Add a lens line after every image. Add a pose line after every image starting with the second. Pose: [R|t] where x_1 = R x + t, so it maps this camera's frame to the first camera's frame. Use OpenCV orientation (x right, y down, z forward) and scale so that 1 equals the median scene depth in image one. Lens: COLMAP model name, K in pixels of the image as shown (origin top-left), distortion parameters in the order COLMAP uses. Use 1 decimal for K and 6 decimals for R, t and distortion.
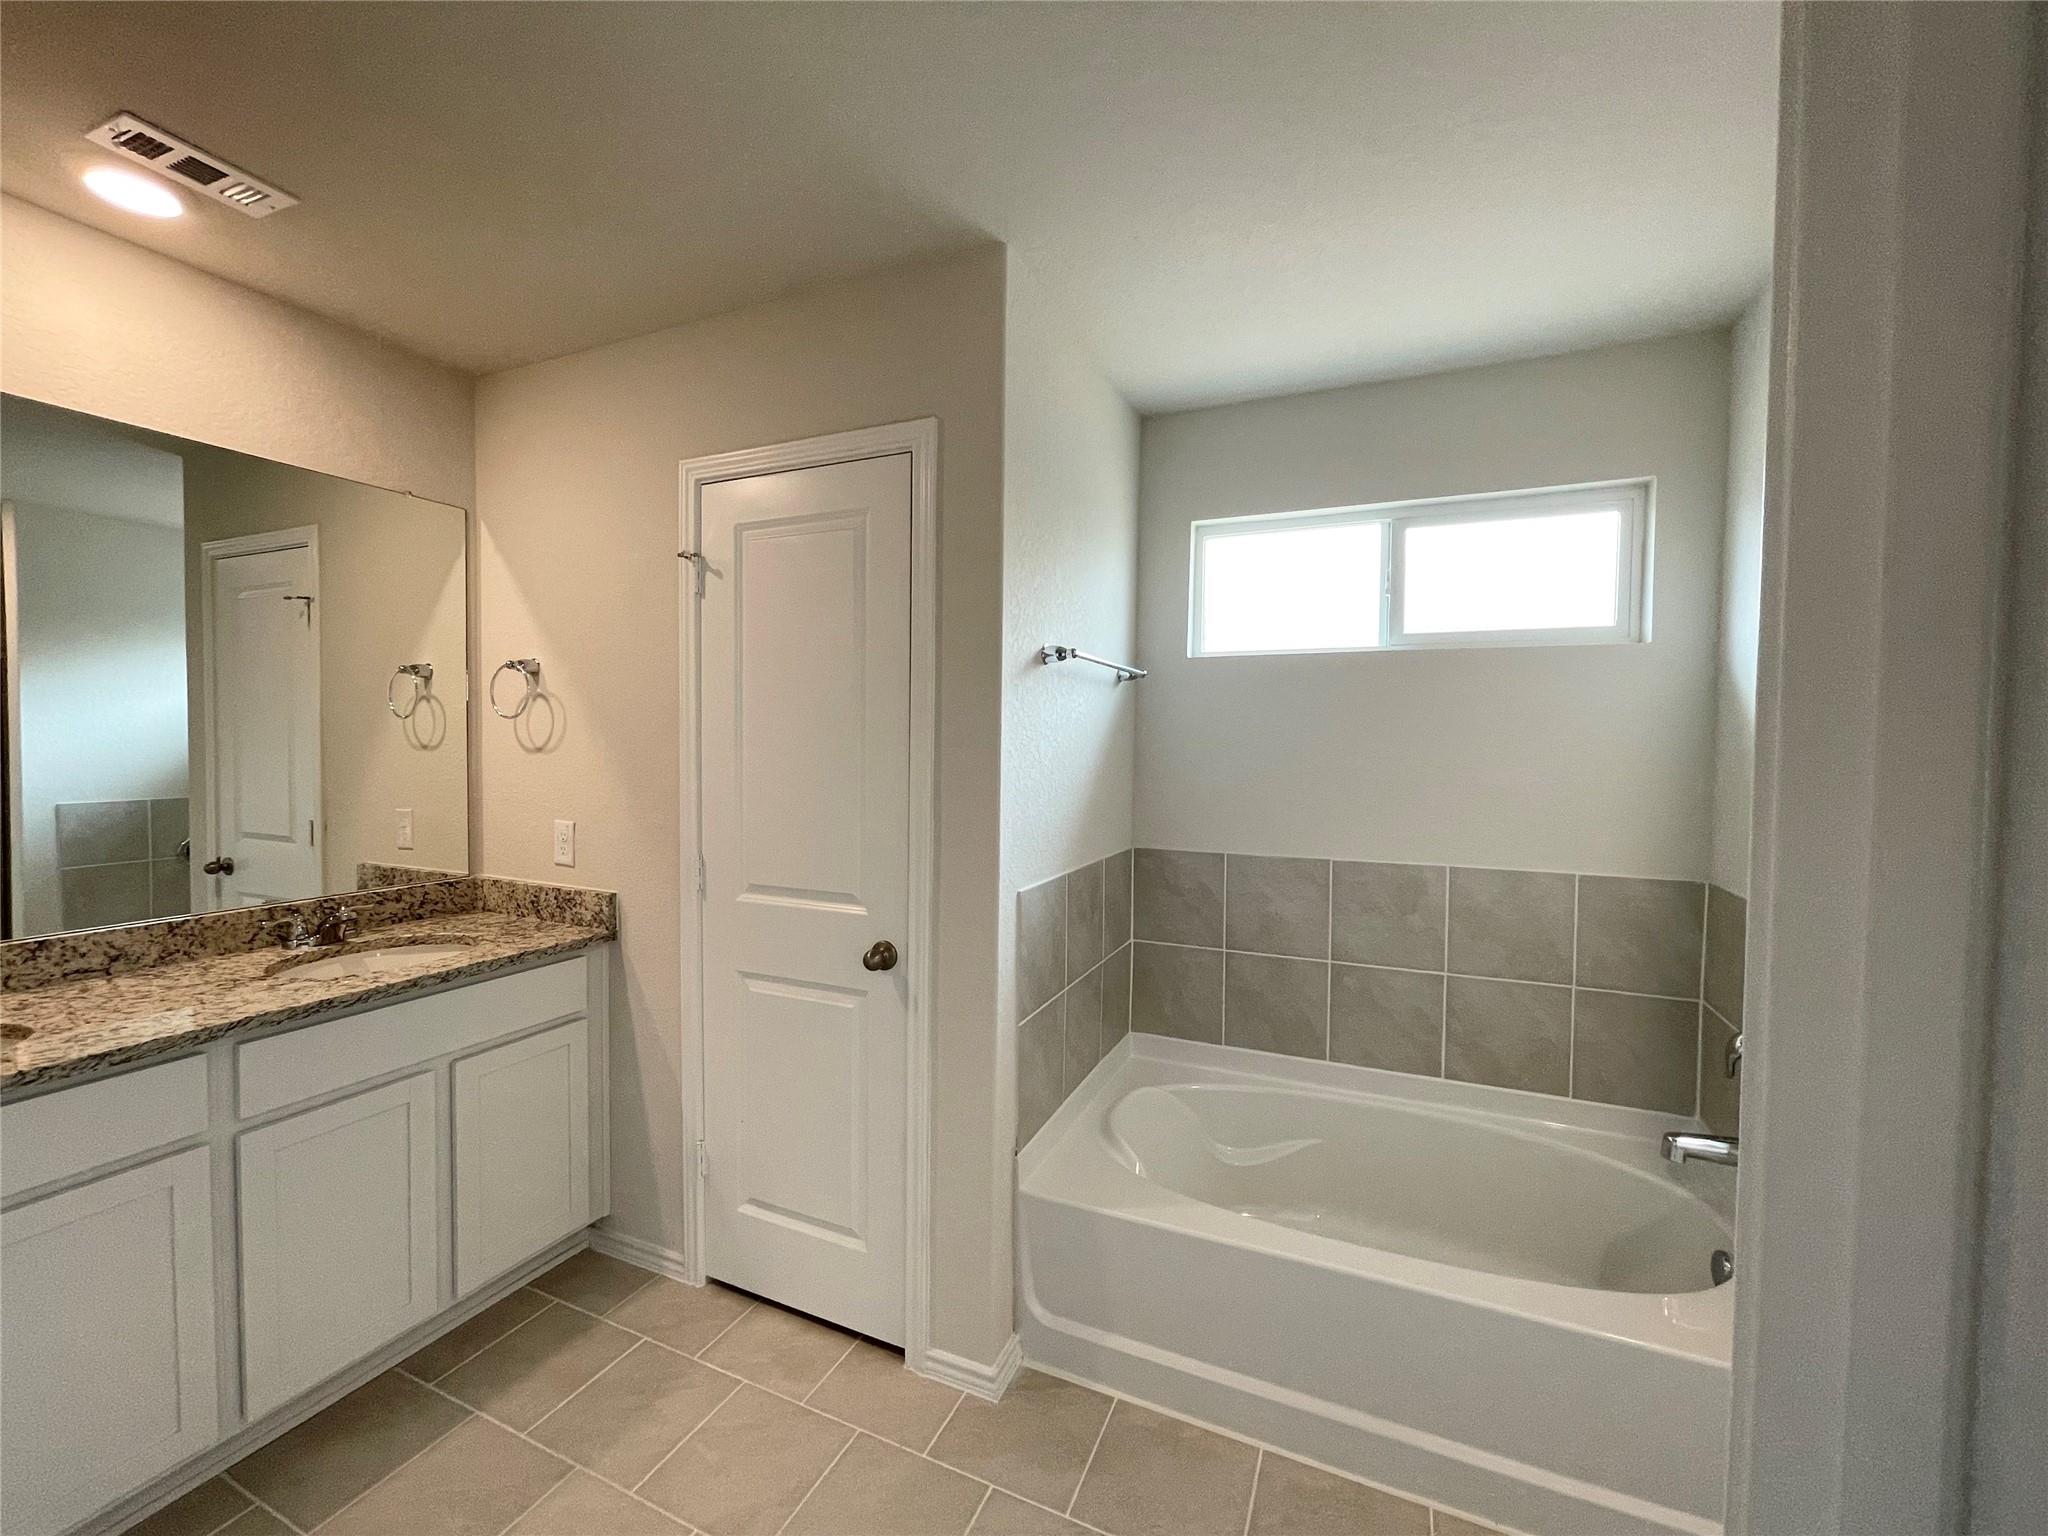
lens RADIAL K [[833.5, 0, 1019.6], [0, 833.5, 767.3], [0, 0, 1]] dist [-0.001406, -0.000661]
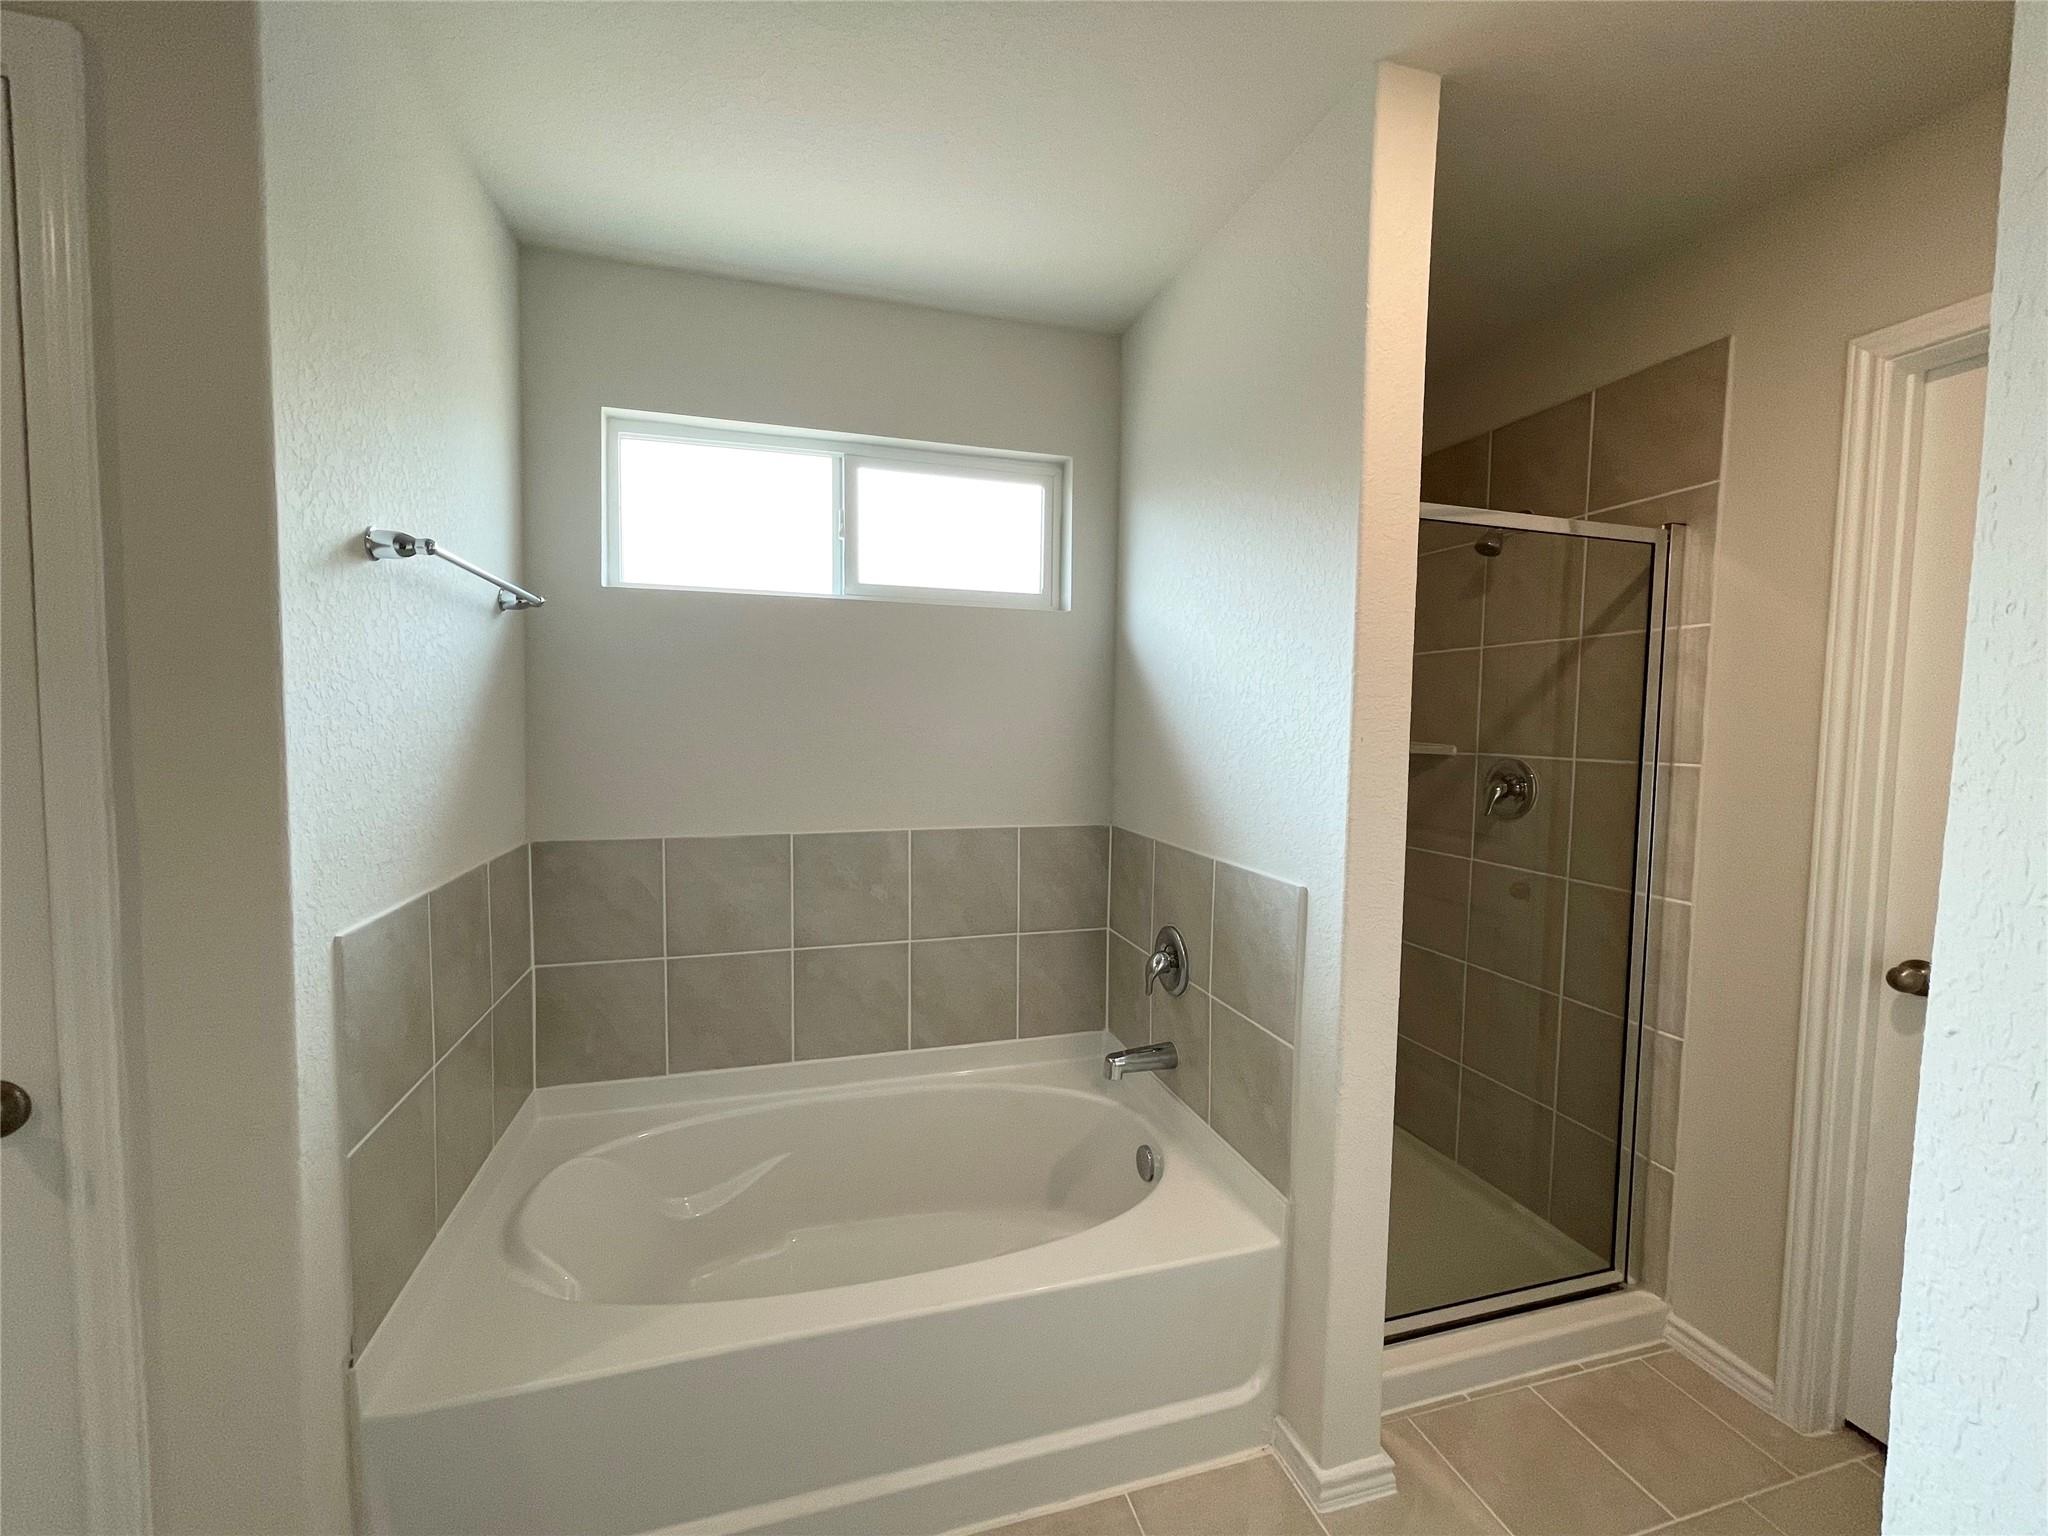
lens RADIAL K [[833.5, 0, 1019.6], [0, 833.5, 767.3], [0, 0, 1]] dist [-0.001406, -0.000661]
pose [[0.763367, -0.038354, 0.644825, -0.005528], [0.014845, 0.999014, 0.041848, 0.008207], [-0.645794, -0.022373, 0.763184, 0.191877]]
